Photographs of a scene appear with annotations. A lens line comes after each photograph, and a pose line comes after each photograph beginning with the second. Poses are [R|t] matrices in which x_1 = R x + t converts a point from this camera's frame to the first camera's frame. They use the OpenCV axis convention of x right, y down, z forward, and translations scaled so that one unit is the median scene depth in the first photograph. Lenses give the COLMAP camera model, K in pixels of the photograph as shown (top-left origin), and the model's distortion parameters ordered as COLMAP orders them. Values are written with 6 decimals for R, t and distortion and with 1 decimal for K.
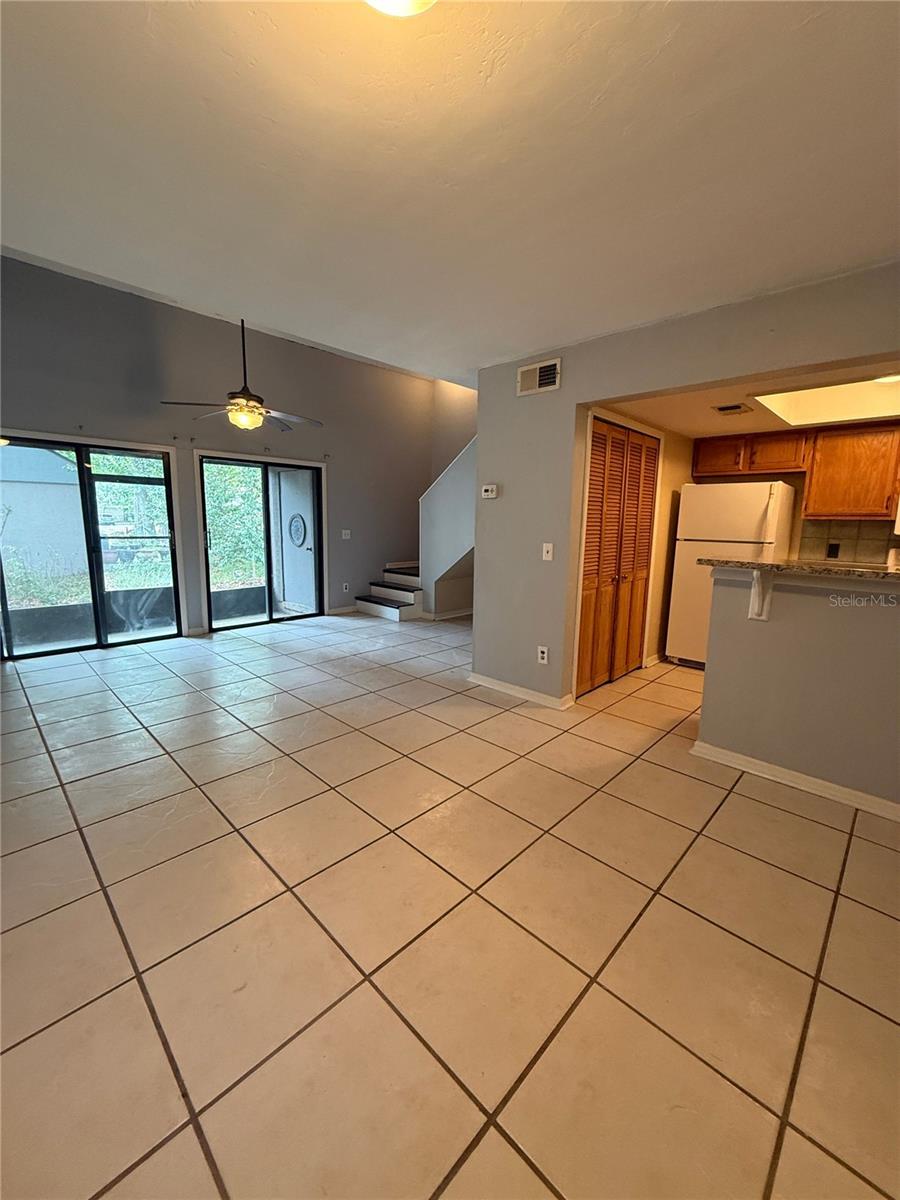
lens RADIAL K [[481.3, 0, 452.9], [0, 481.3, 594.5], [0, 0, 1]] dist [-0.000661, 0.000422]
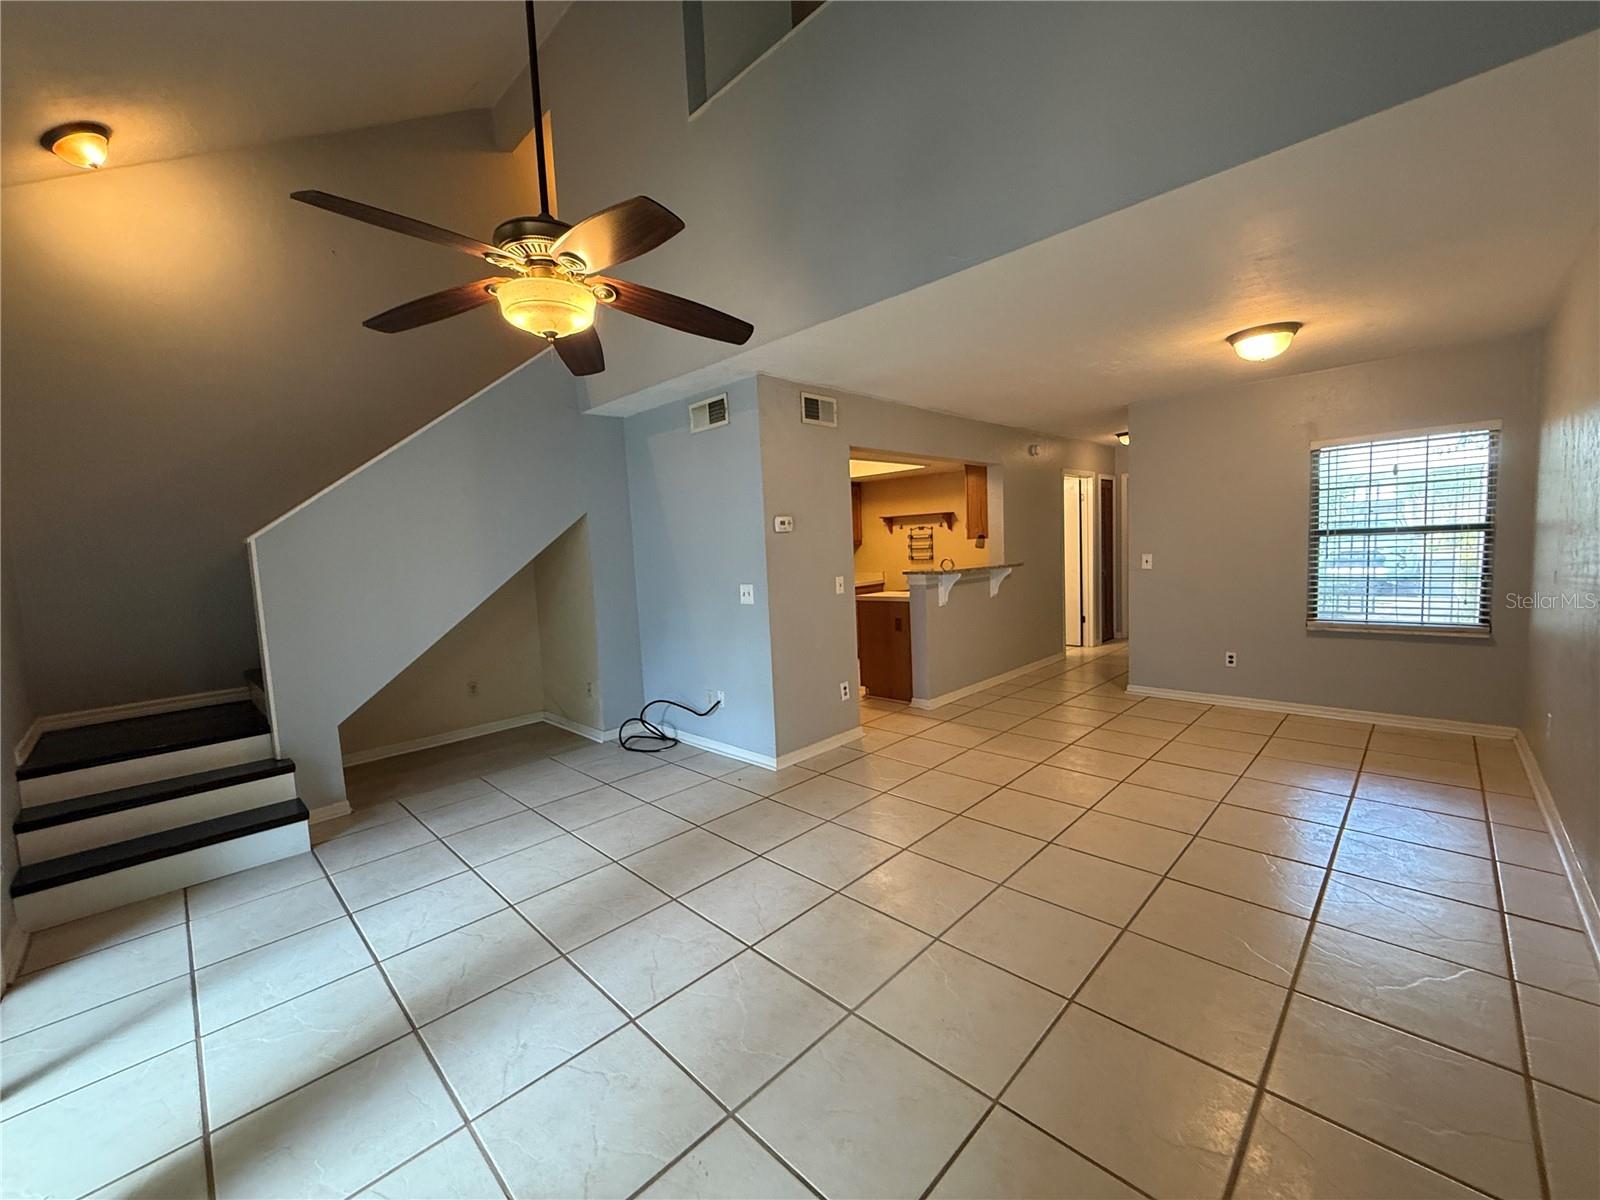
lens RADIAL K [[641.7, 0, 790.7], [0, 641.7, 598.1], [0, 0, 1]] dist [-0.000661, 0.000422]
pose [[0.011244, -0.101294, 0.994793, -0.926606], [0.201793, 0.974617, 0.096959, -0.174704], [-0.979364, 0.199652, 0.031399, 0.878313]]
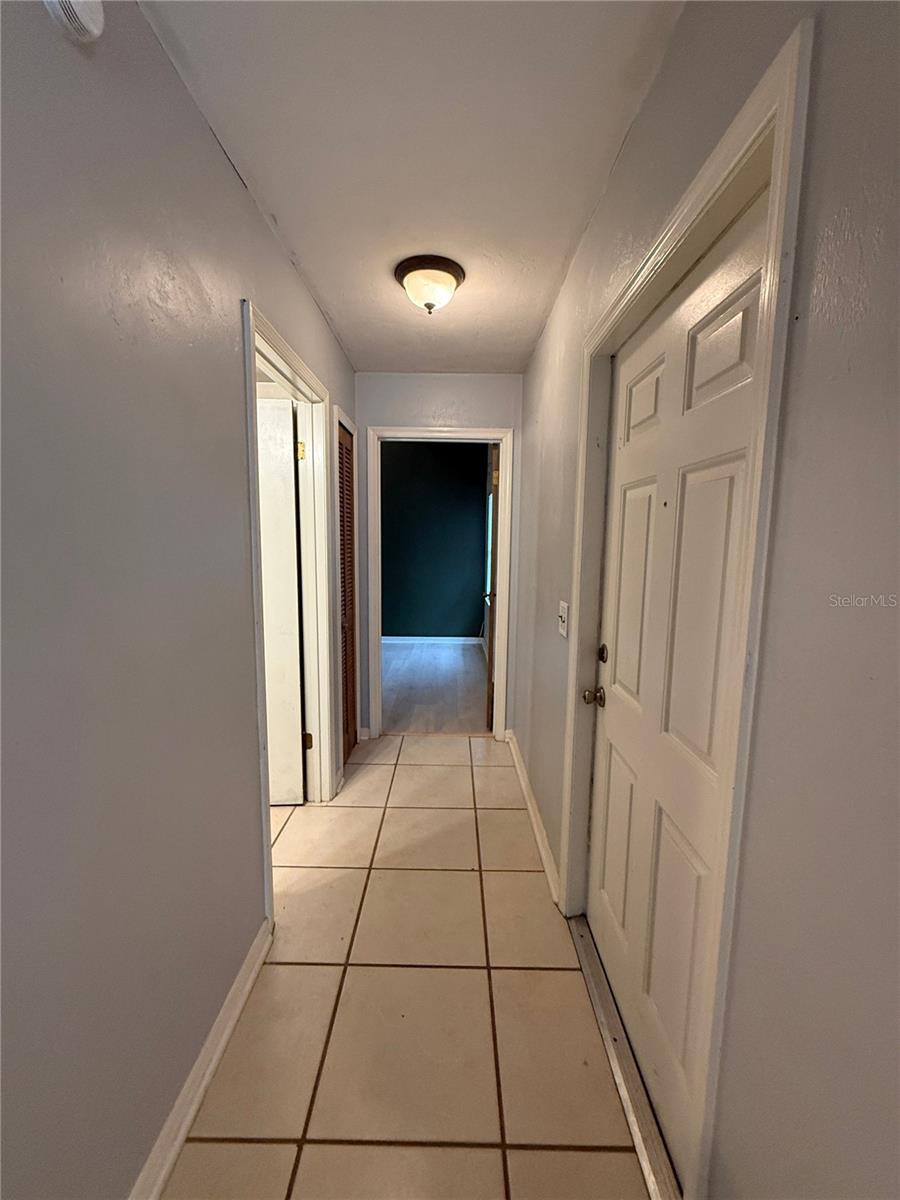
lens RADIAL K [[481.3, 0, 451.0], [0, 481.3, 593.4], [0, 0, 1]] dist [-0.000661, 0.000422]
pose [[-0.690129, -0.109350, 0.715378, 0.448434], [0.090908, 0.967589, 0.235601, -0.061326], [-0.717954, 0.227628, -0.657820, 0.320745]]
